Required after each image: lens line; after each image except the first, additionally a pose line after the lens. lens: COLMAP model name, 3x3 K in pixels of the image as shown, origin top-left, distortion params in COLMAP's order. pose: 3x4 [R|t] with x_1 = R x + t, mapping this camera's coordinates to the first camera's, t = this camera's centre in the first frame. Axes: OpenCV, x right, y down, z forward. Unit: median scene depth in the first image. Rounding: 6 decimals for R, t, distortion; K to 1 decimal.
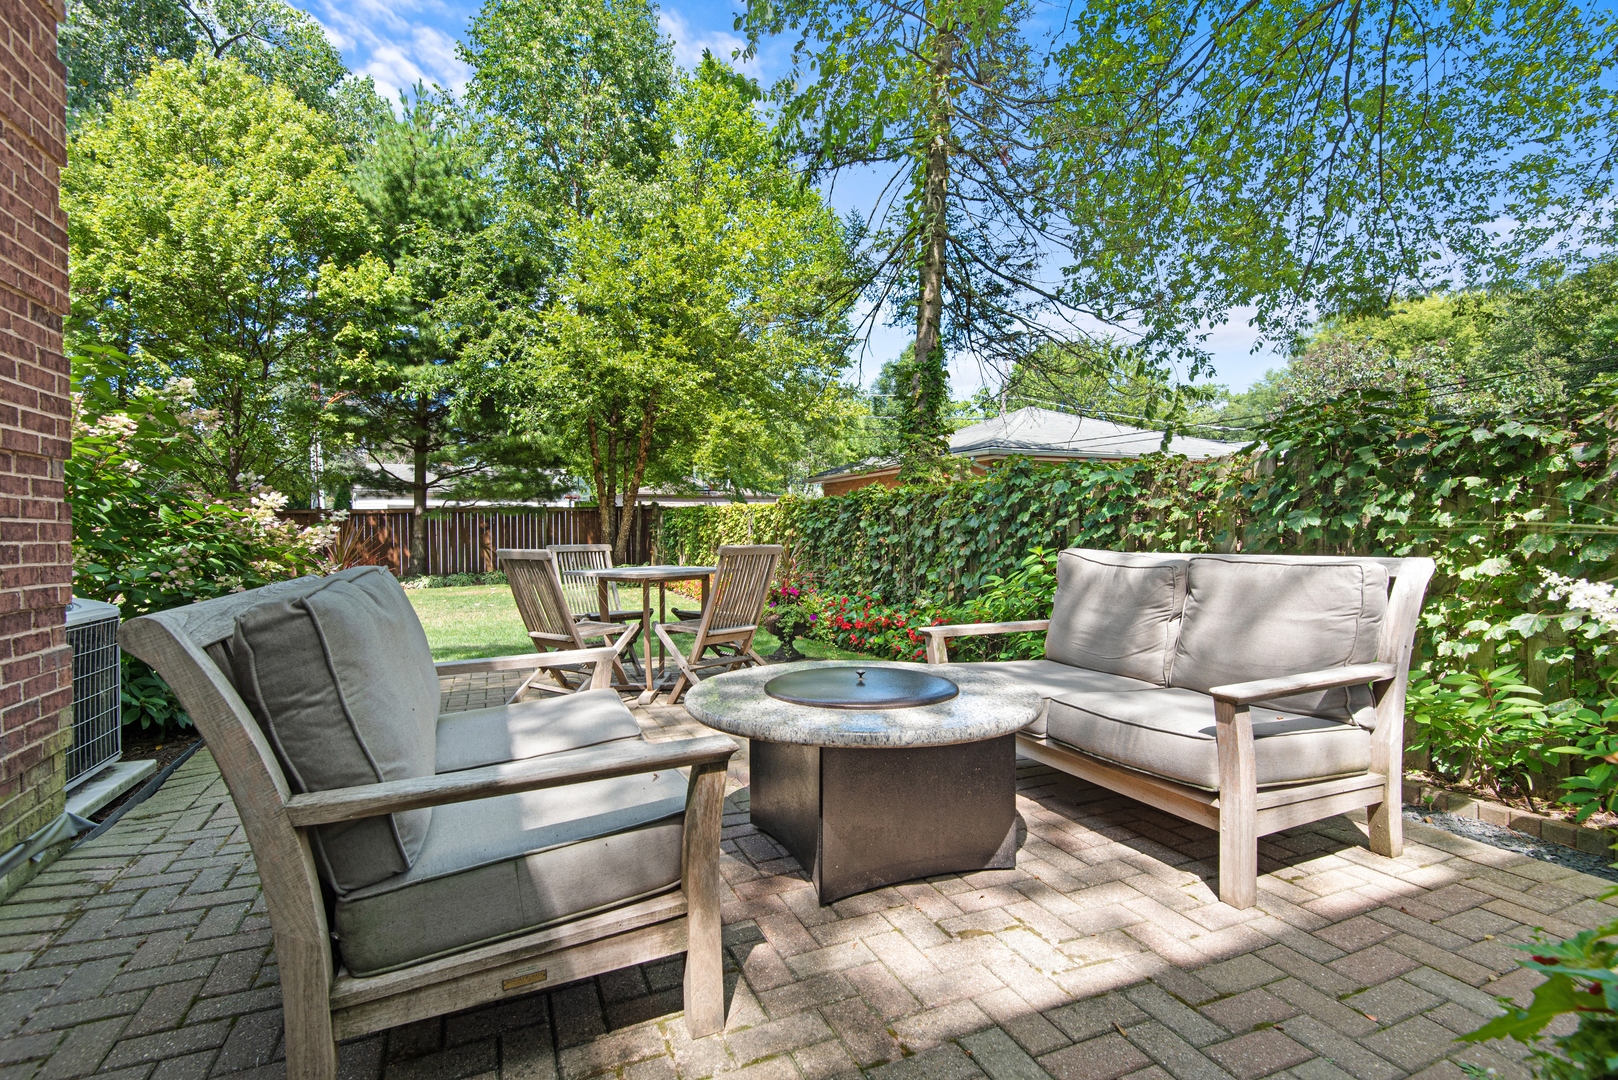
lens RADIAL K [[783.0, 0, 811.0], [0, 783.0, 538.6], [0, 0, 1]] dist [-0.002554, -0.000402]
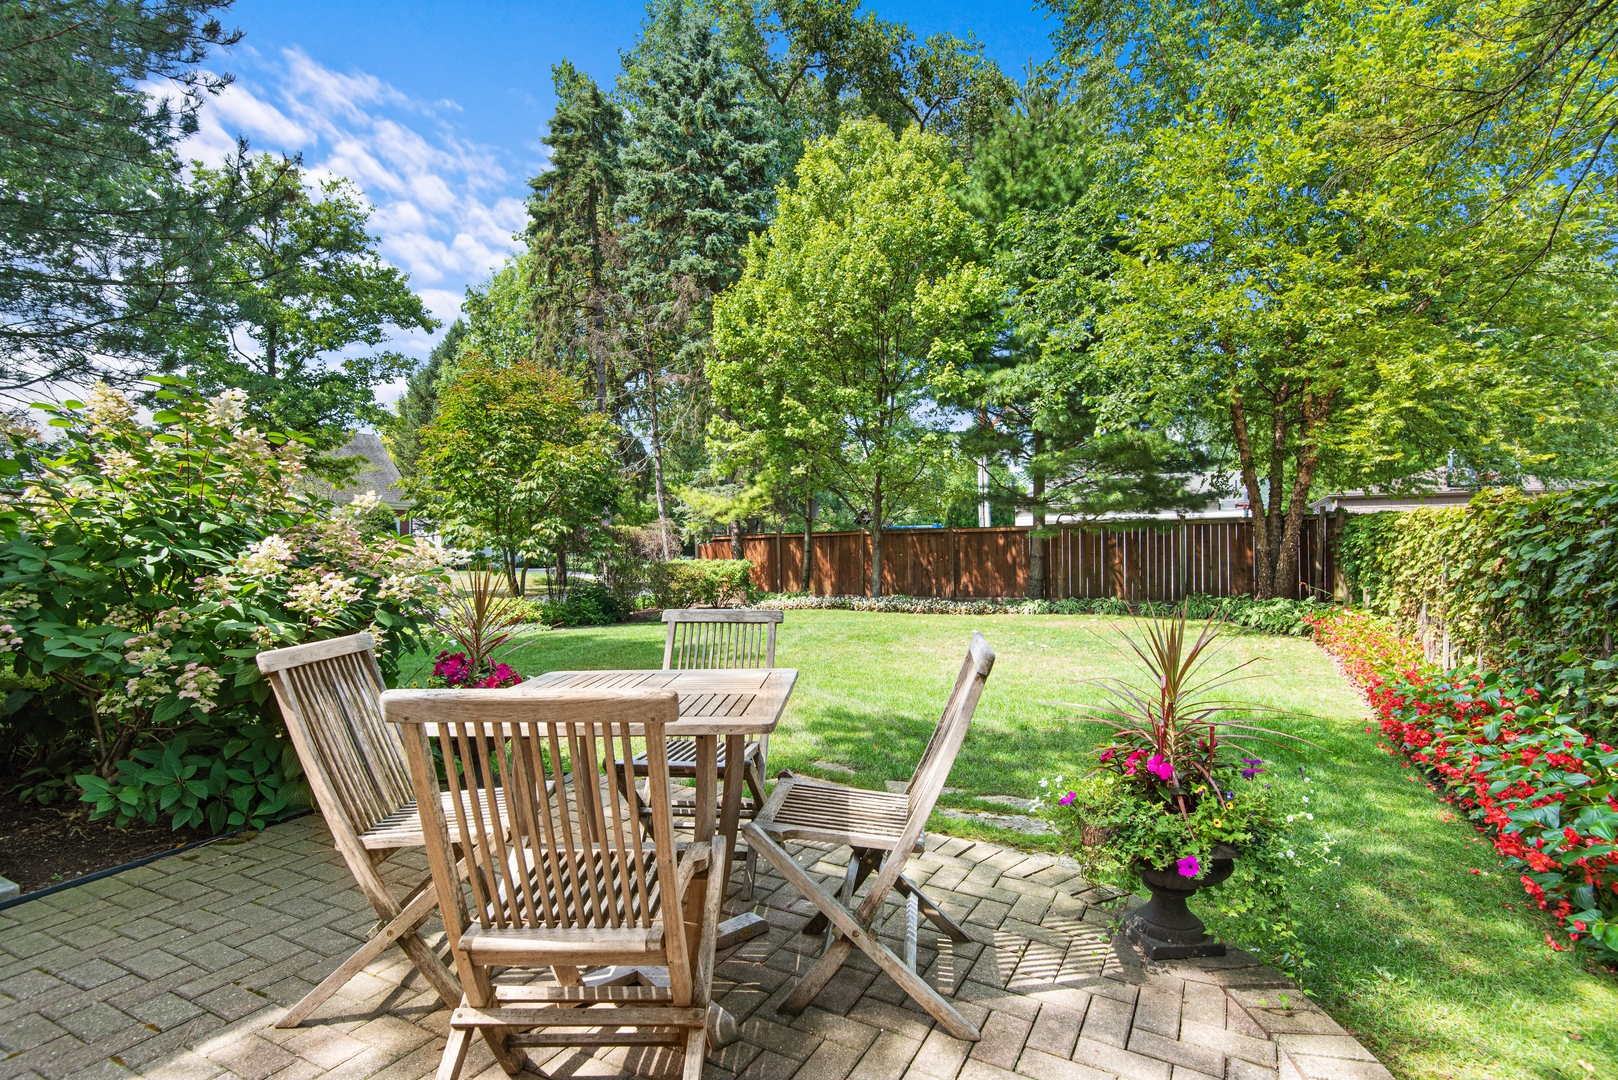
lens RADIAL K [[794.7, 0, 808.8], [0, 794.7, 545.9], [0, 0, 1]] dist [0.006742, -0.002624]
pose [[0.627852, -0.003532, -0.778325, 0.068840], [0.002581, 0.999994, -0.002455, -0.014928], [0.778329, -0.000467, 0.627857, 0.245072]]
